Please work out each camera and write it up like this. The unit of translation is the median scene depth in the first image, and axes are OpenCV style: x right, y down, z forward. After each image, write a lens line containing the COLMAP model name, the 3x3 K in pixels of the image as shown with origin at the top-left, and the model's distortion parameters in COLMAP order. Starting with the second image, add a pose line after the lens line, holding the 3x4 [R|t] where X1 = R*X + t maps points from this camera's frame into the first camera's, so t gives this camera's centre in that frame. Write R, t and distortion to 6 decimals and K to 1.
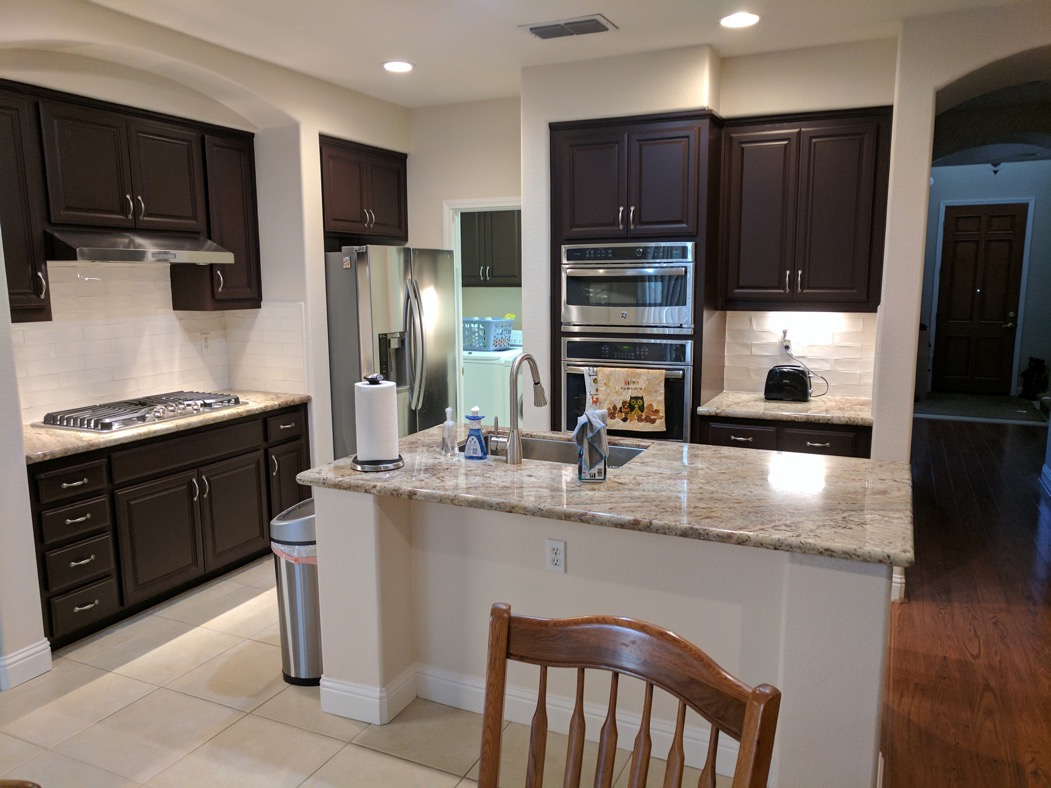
lens RADIAL K [[793.3, 0, 531.6], [0, 793.3, 403.5], [0, 0, 1]] dist [-0.008667, 0.036245]
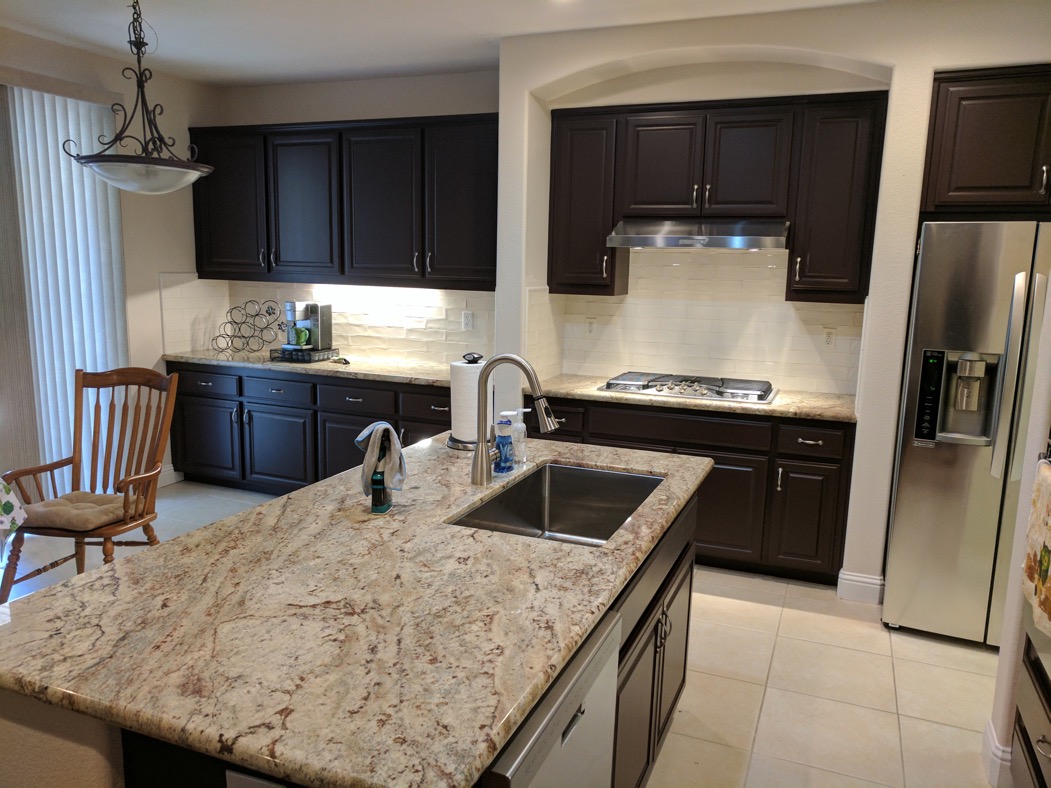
lens RADIAL K [[793.3, 0, 522.5], [0, 793.3, 402.1], [0, 0, 1]] dist [-0.008667, 0.036245]
pose [[0.035051, 0.179572, -0.983120, 0.550402], [-0.182414, 0.968349, 0.170370, -0.110079], [0.982597, 0.173363, 0.066698, 0.693988]]
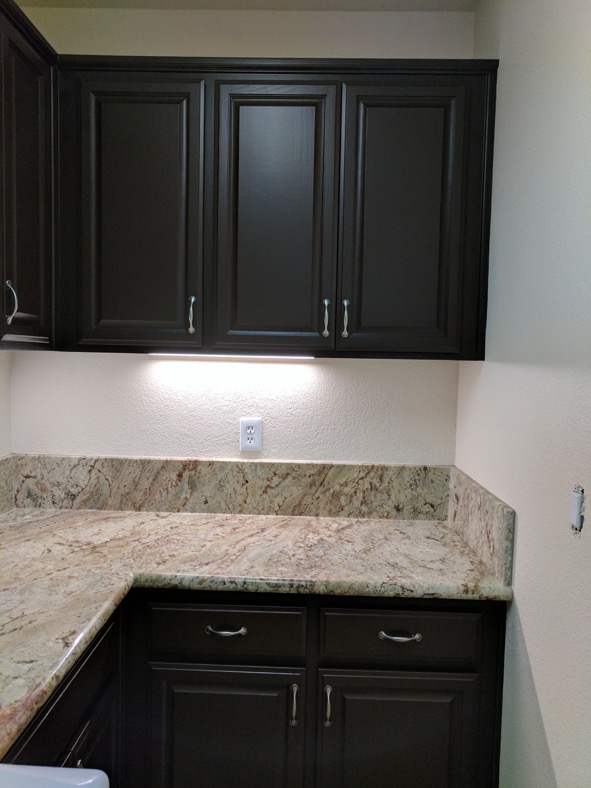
lens RADIAL K [[666.2, 0, 293.4], [0, 666.2, 401.8], [0, 0, 1]] dist [0.013691, 0.003558]
pose [[0.386426, 0.068577, -0.919767, 0.028301], [-0.178703, 0.983902, -0.001721, -0.107371], [0.904843, 0.165030, 0.392460, 0.832619]]
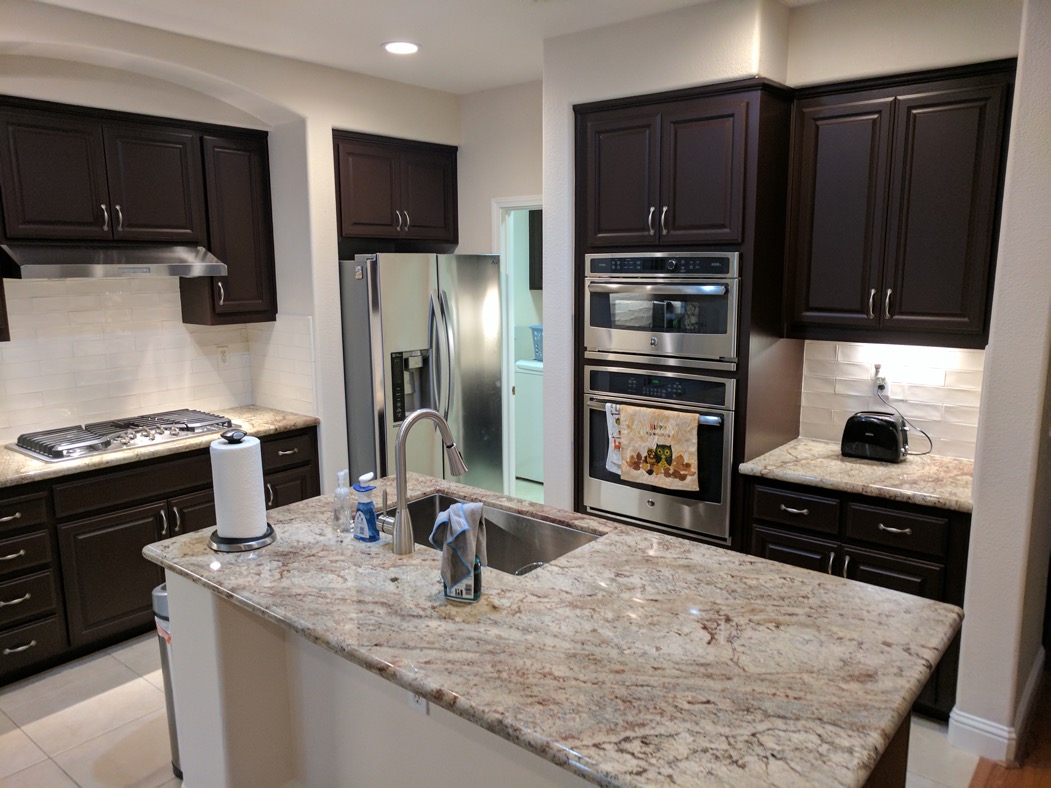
lens RADIAL K [[793.3, 0, 528.2], [0, 793.3, 401.8], [0, 0, 1]] dist [-0.008667, 0.036245]
pose [[0.968257, 0.043953, -0.246064, 0.200573], [-0.039459, 0.998953, 0.023166, -0.067286], [0.246824, -0.012721, 0.968977, 0.198546]]
